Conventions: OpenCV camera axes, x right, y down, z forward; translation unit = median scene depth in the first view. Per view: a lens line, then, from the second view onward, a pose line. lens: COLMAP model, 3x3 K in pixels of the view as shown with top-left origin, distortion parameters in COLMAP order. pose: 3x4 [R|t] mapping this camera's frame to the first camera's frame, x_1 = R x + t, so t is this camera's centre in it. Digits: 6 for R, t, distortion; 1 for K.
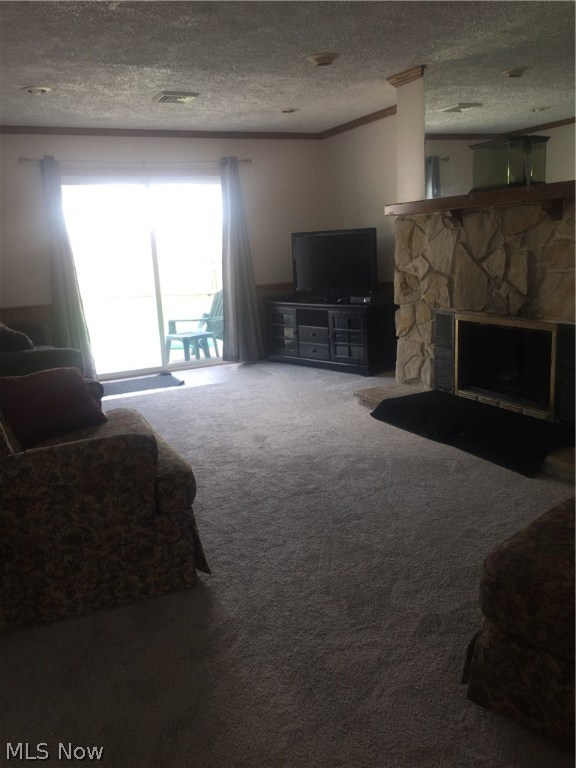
lens RADIAL K [[648.5, 0, 286.0], [0, 648.5, 383.2], [0, 0, 1]] dist [0.037776, -0.045101]
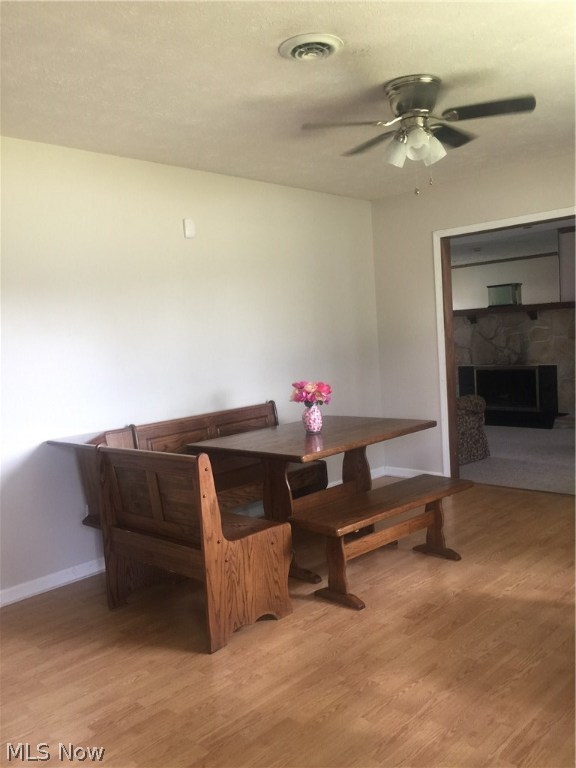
lens RADIAL K [[648.5, 0, 290.2], [0, 648.5, 383.5], [0, 0, 1]] dist [0.037776, -0.045101]
pose [[0.938890, -0.032334, 0.342695, -1.057736], [0.086867, 0.985611, -0.145000, 0.201867], [-0.333076, 0.165908, 0.928189, -0.706810]]
